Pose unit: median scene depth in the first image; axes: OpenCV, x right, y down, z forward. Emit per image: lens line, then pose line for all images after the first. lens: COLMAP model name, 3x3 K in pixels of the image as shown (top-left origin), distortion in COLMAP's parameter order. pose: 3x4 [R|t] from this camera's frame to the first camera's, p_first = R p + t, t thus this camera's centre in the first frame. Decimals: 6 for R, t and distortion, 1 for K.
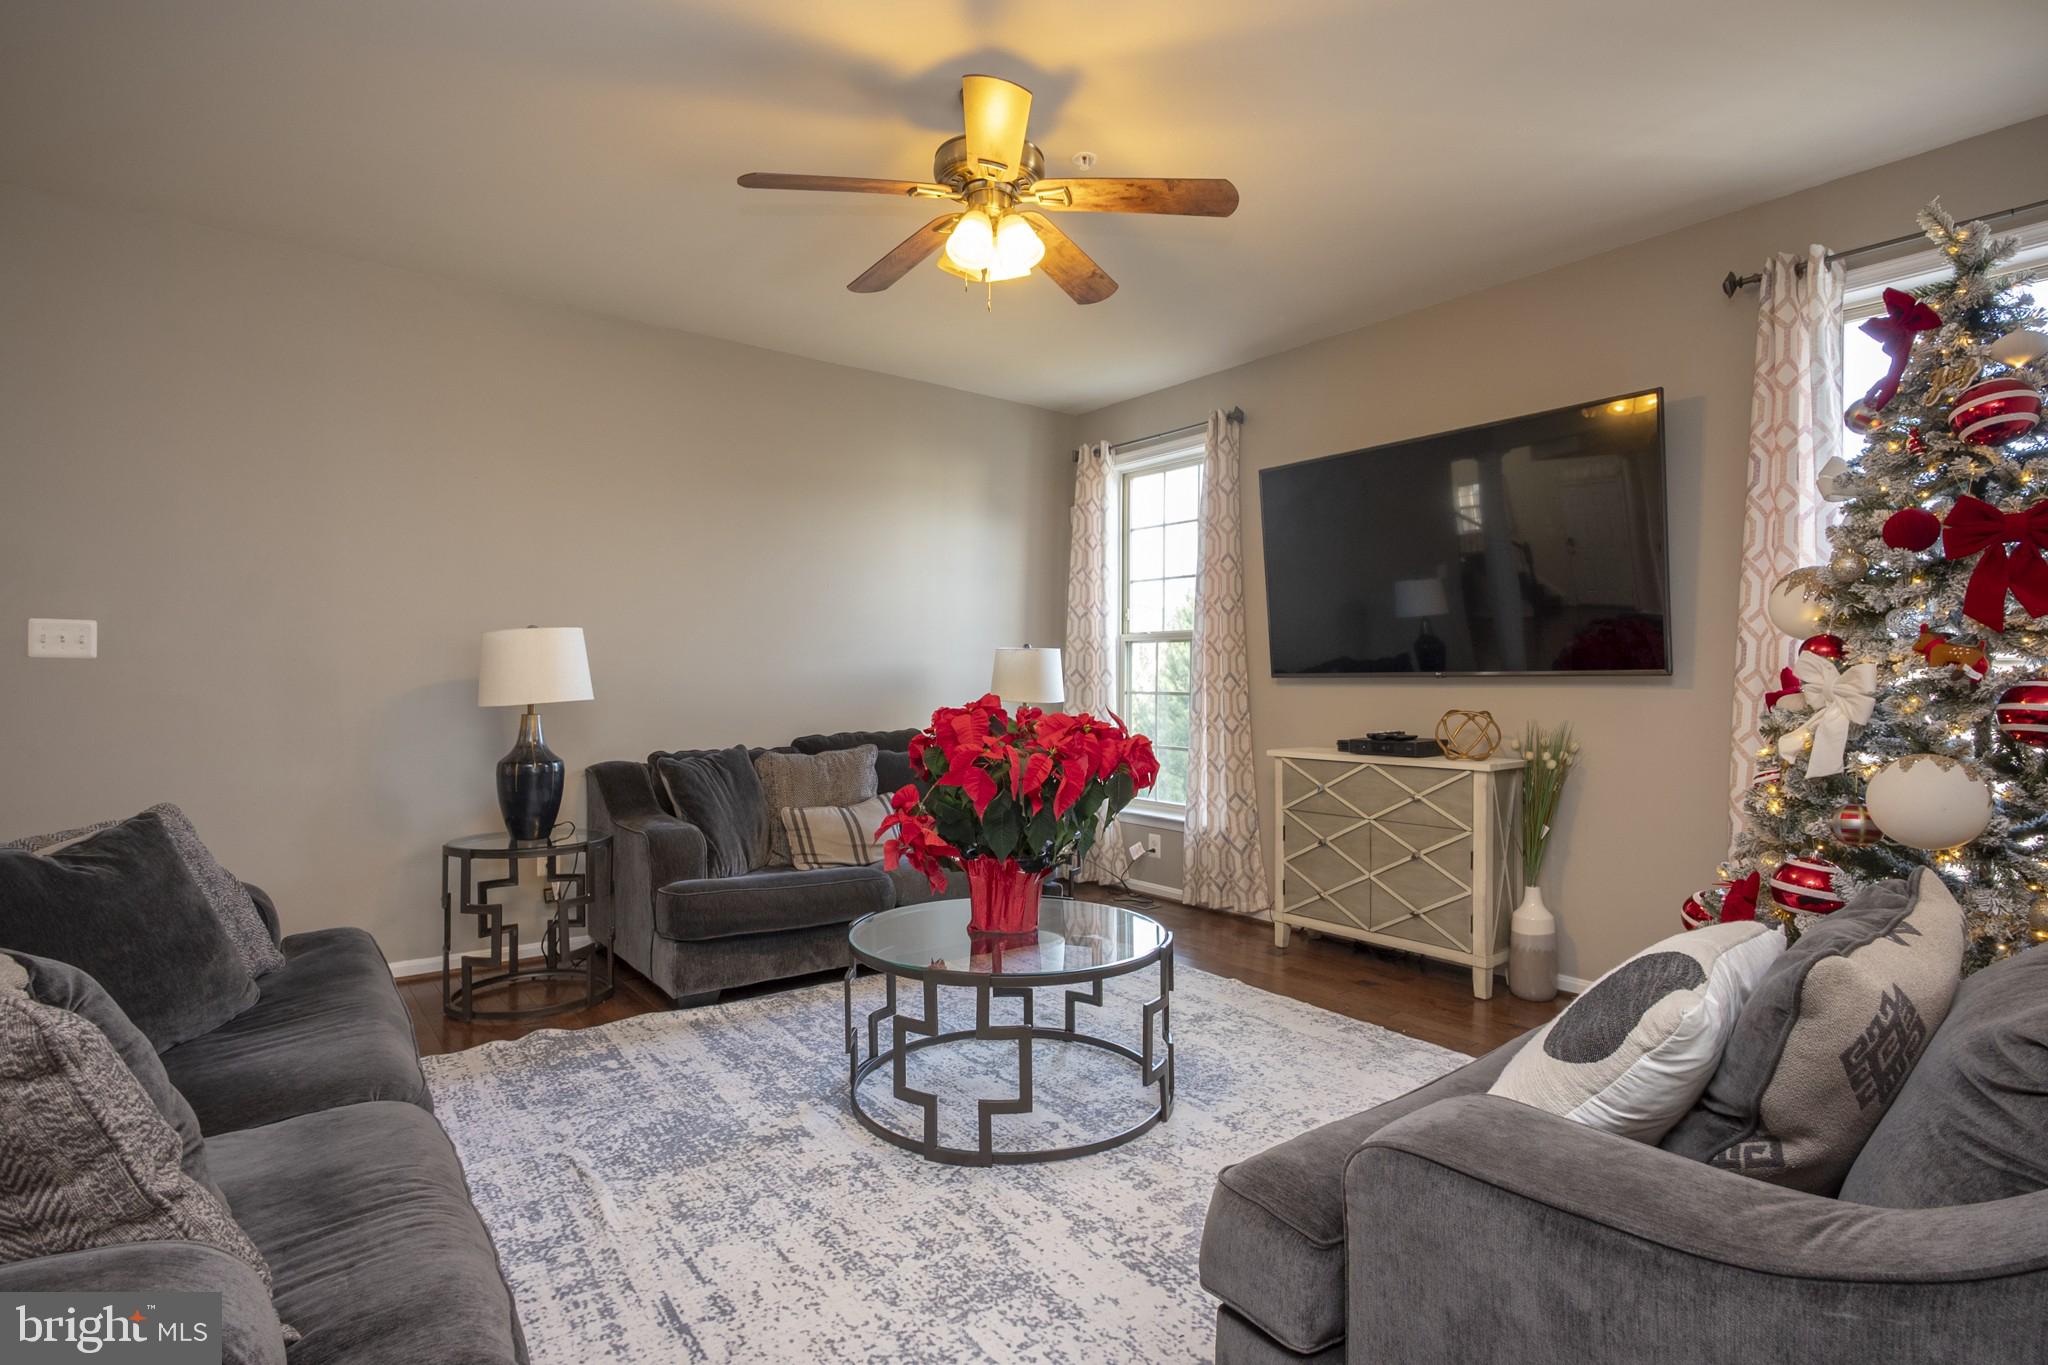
lens RADIAL K [[1054.9, 0, 1023.6], [0, 1054.9, 678.0], [0, 0, 1]] dist [0.004755, 0.000428]
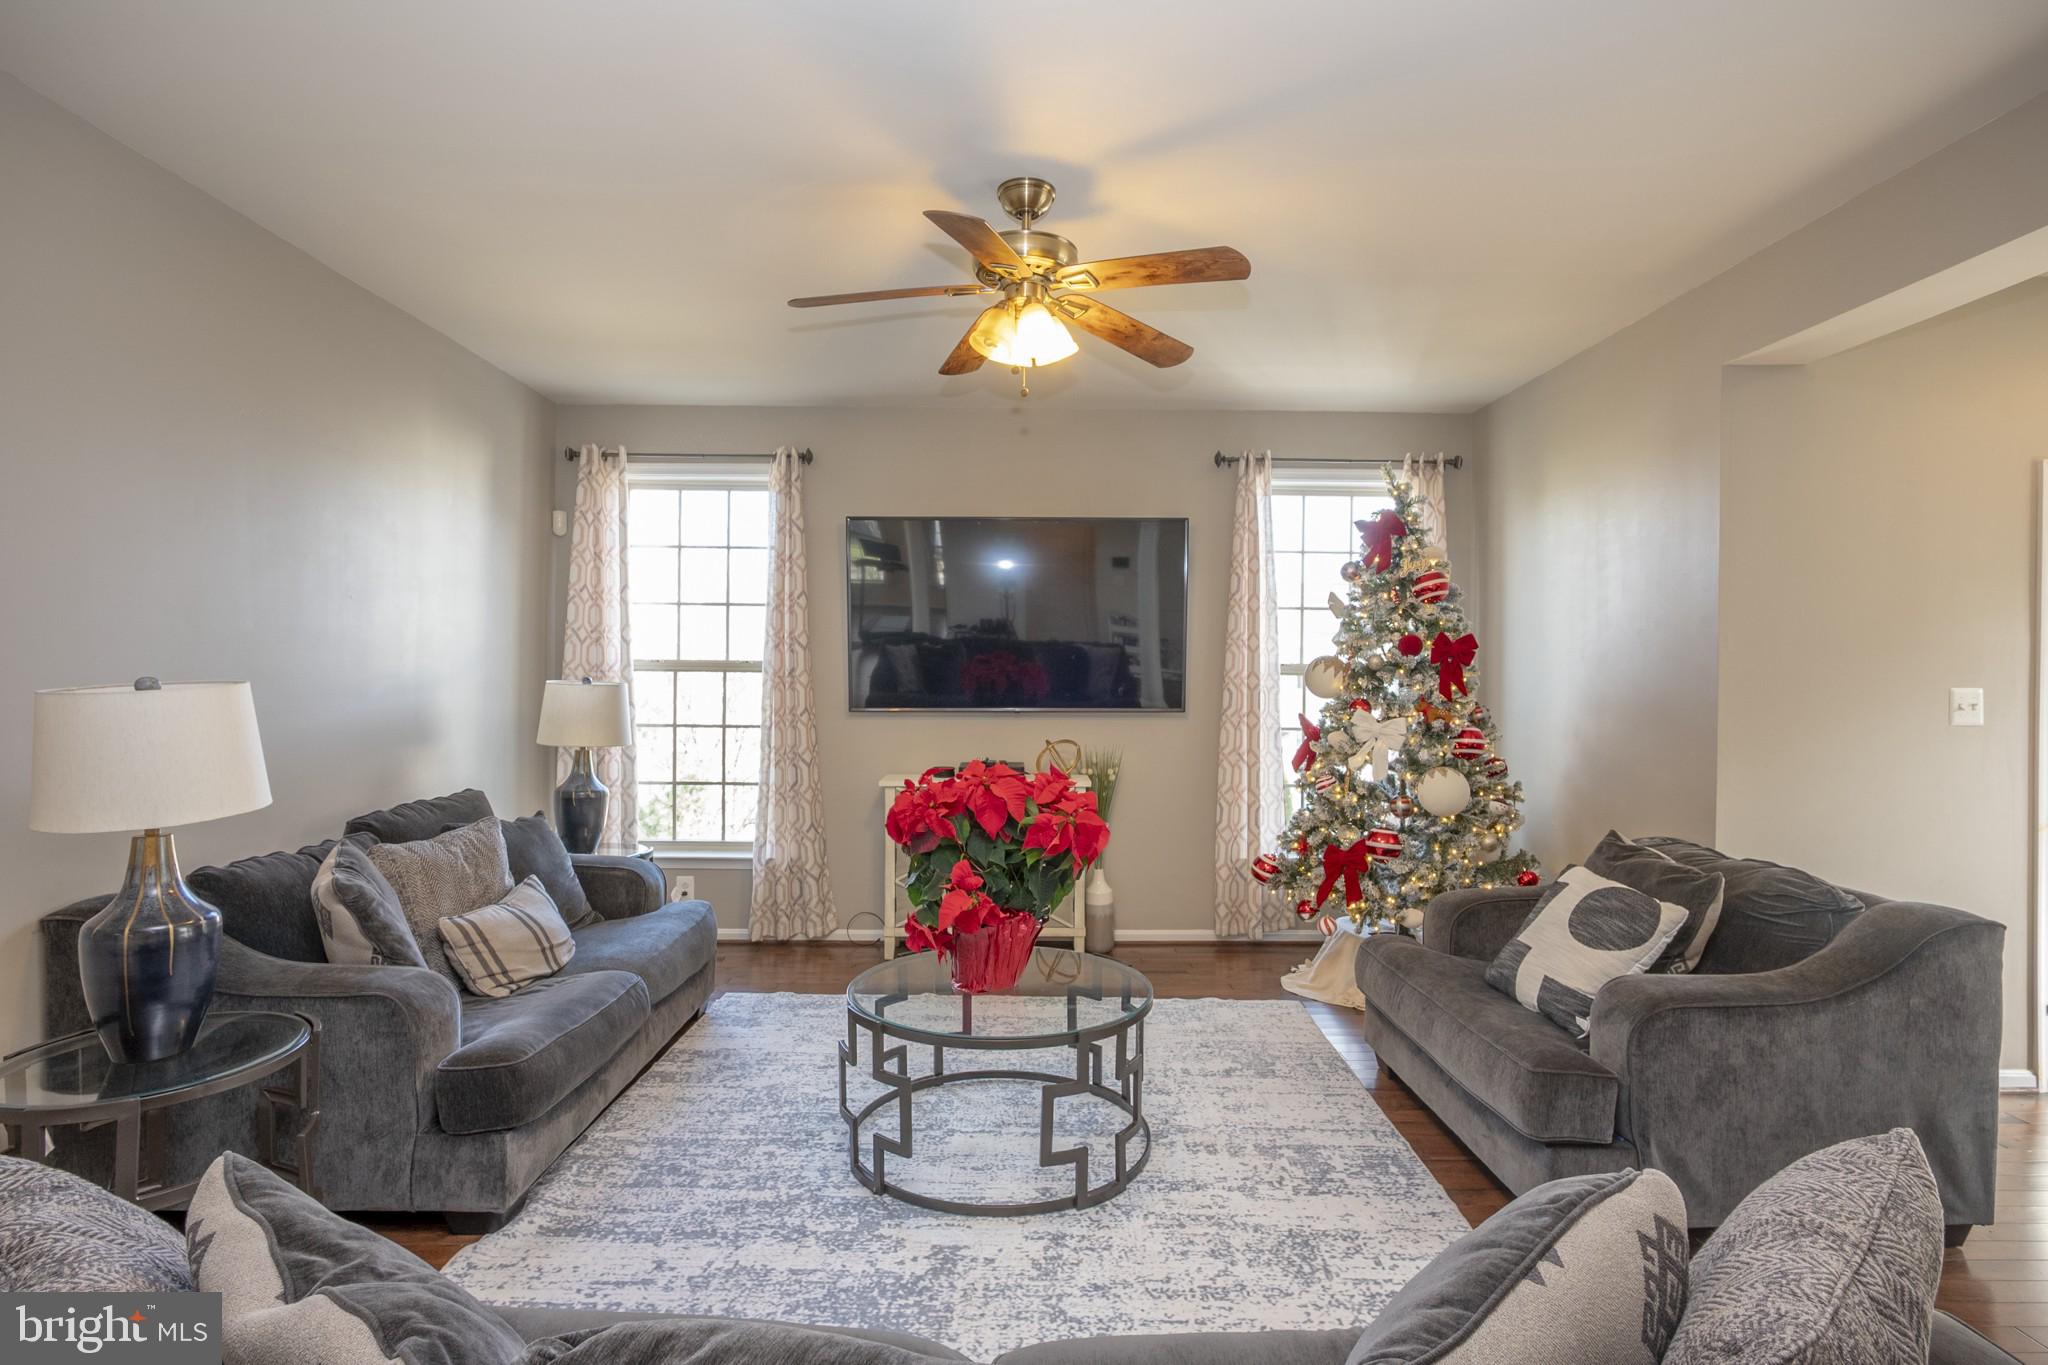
lens RADIAL K [[1054.9, 0, 1025.4], [0, 1054.9, 685.7], [0, 0, 1]] dist [0.004755, 0.000428]
pose [[0.578148, -0.008953, 0.815883, -0.591570], [-0.009075, 0.999807, 0.017403, -0.052622], [-0.815882, -0.017465, 0.577955, 0.265925]]
